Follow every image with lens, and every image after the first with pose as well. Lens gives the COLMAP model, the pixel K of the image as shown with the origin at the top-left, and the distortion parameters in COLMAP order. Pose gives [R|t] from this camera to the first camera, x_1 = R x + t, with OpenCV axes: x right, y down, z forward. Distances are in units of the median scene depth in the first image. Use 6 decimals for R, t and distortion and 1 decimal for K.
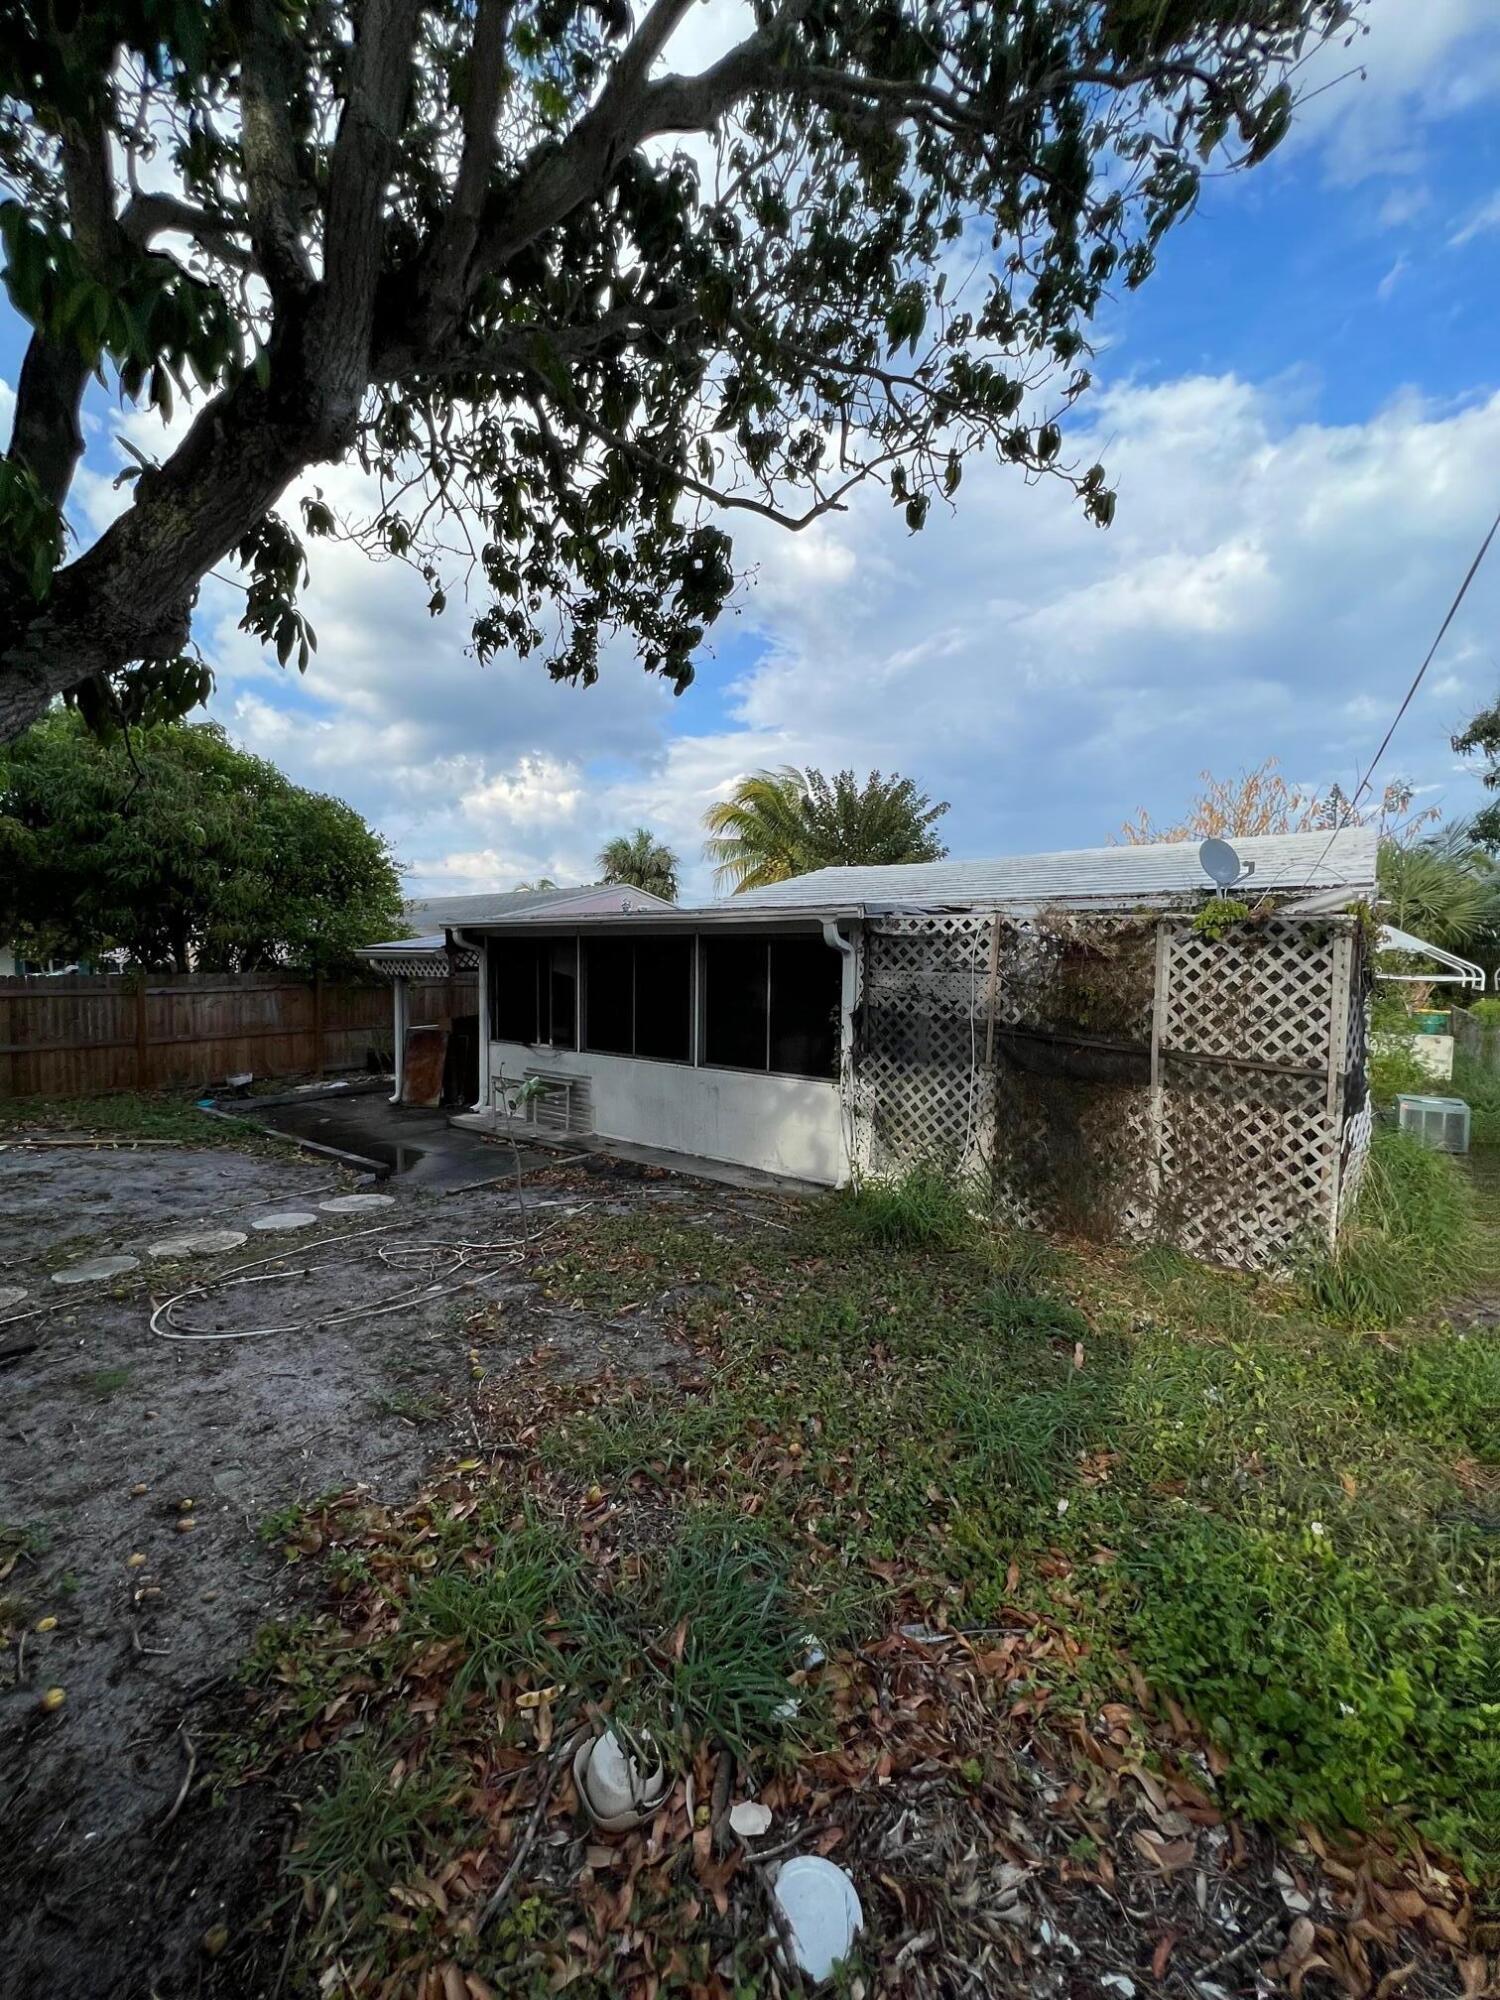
lens RADIAL K [[795.4, 0, 743.2], [0, 795.4, 1003.1], [0, 0, 1]] dist [-0.000512, 0.000164]
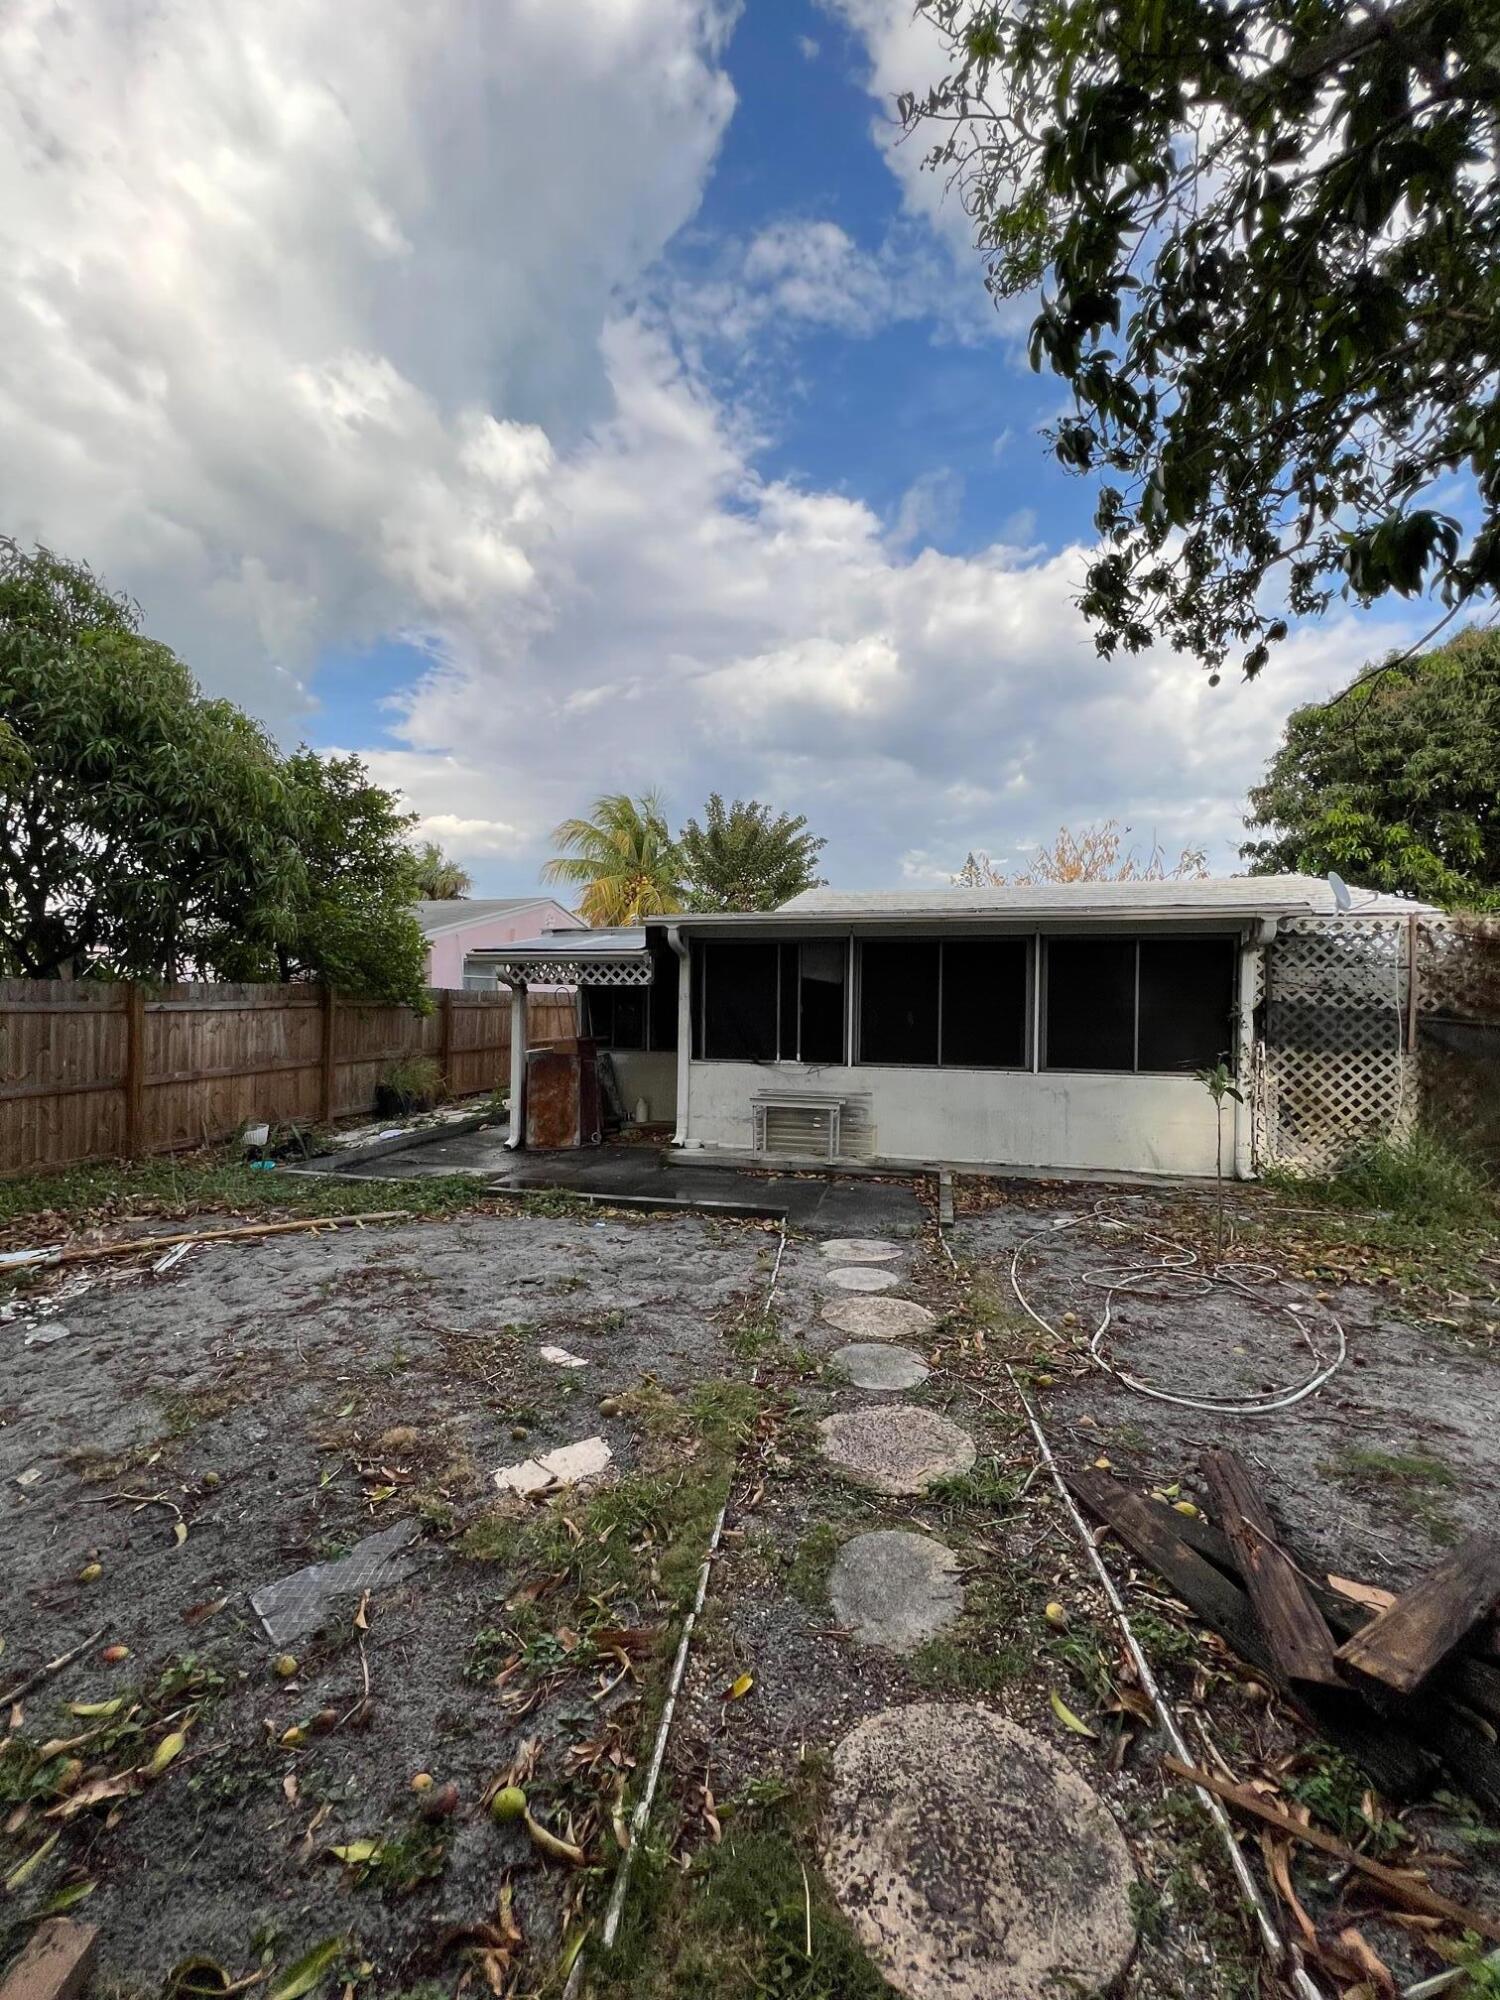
lens RADIAL K [[795.4, 0, 763.1], [0, 795.4, 1014.8], [0, 0, 1]] dist [-0.000512, 0.000164]
pose [[0.918222, -0.012155, 0.395879, -0.897197], [0.024024, 0.999398, -0.025038, 0.032665], [-0.395337, 0.032501, 0.917961, 0.298038]]
